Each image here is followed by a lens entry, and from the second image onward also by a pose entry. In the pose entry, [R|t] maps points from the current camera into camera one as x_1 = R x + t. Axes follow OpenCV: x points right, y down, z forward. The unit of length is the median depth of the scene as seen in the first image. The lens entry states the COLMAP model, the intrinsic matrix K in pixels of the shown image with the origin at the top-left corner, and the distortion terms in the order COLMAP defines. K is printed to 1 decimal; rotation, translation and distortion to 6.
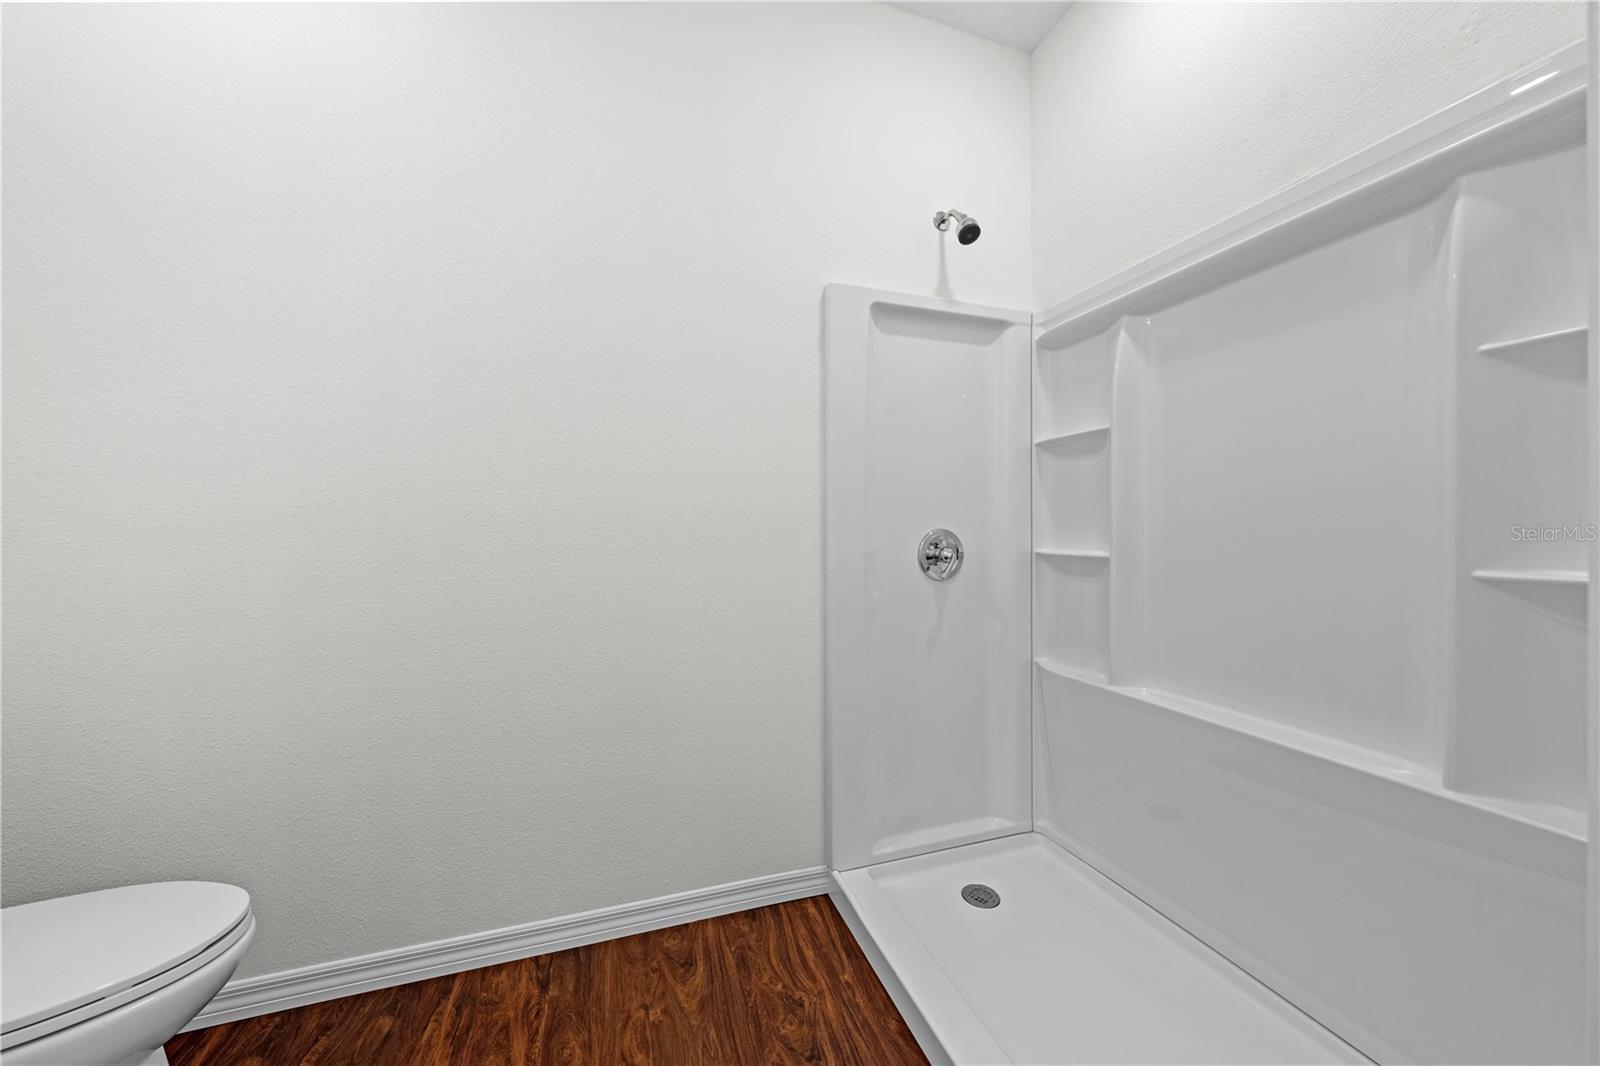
lens RADIAL K [[568.2, 0, 797.0], [0, 568.2, 527.2], [0, 0, 1]] dist [0.000435, 0.000011]
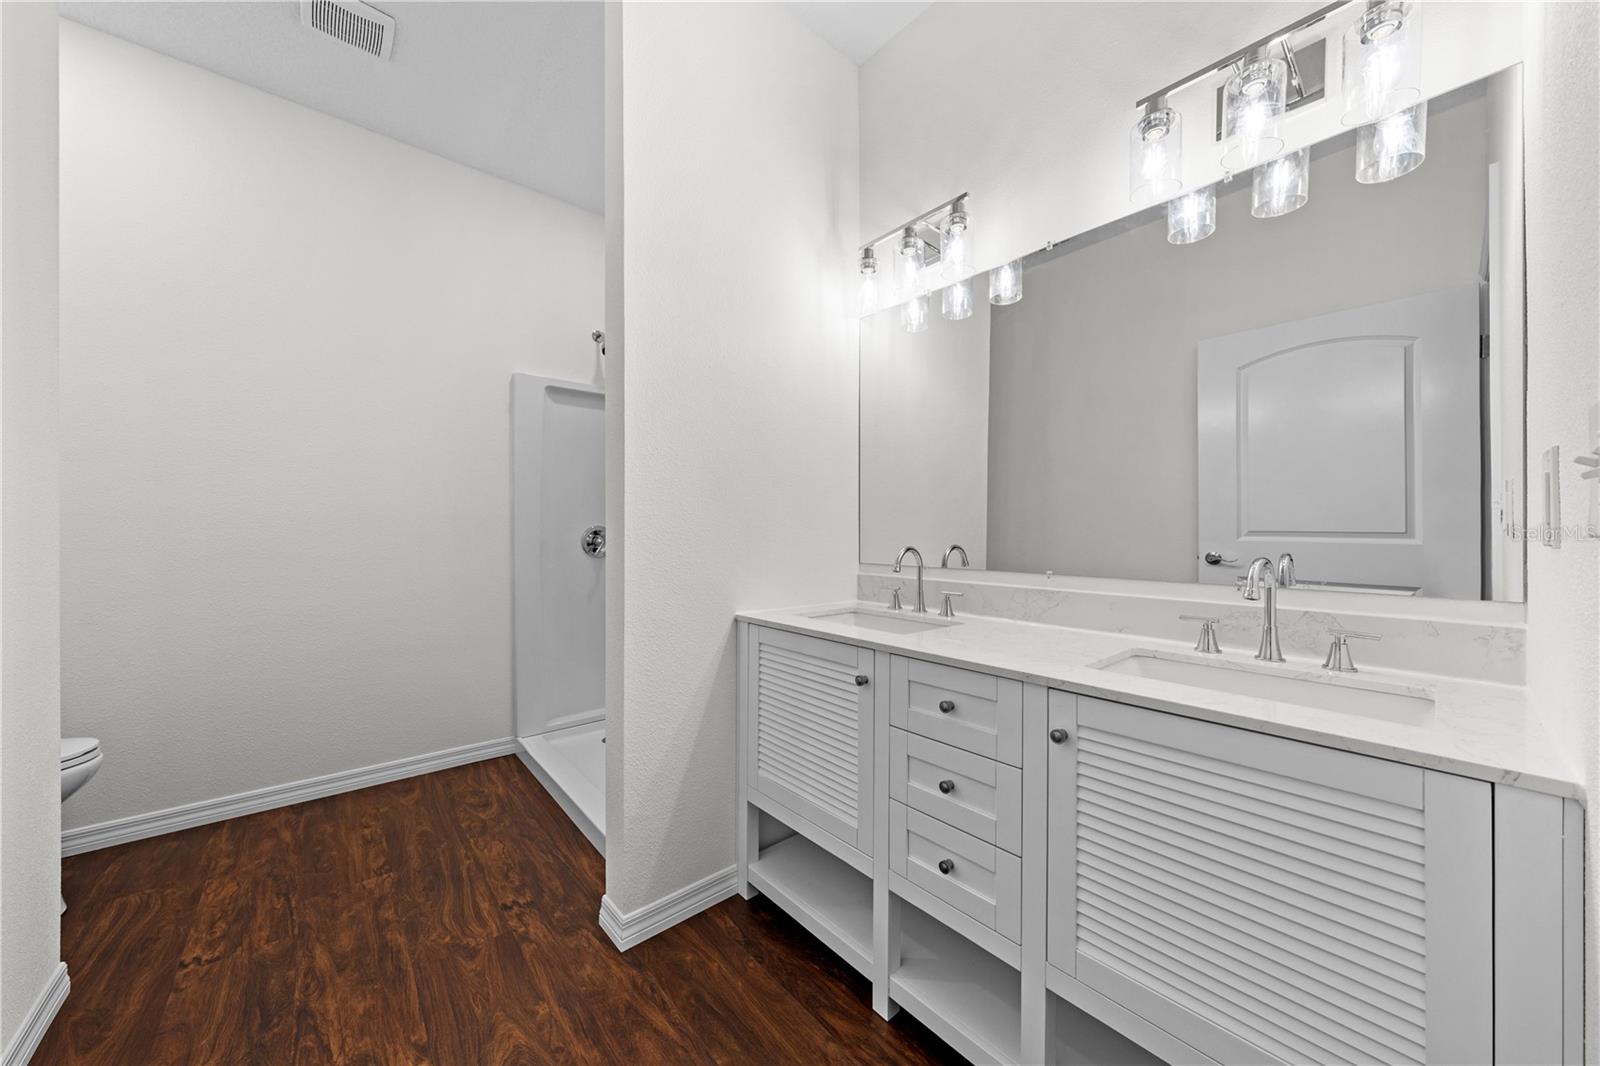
lens RADIAL K [[568.2, 0, 806.9], [0, 568.2, 535.3], [0, 0, 1]] dist [0.000435, 0.000011]
pose [[0.929401, -0.001703, 0.369066, 0.229721], [-0.002853, 0.999926, 0.011796, 0.007744], [-0.369059, -0.012016, 0.929328, -0.793458]]
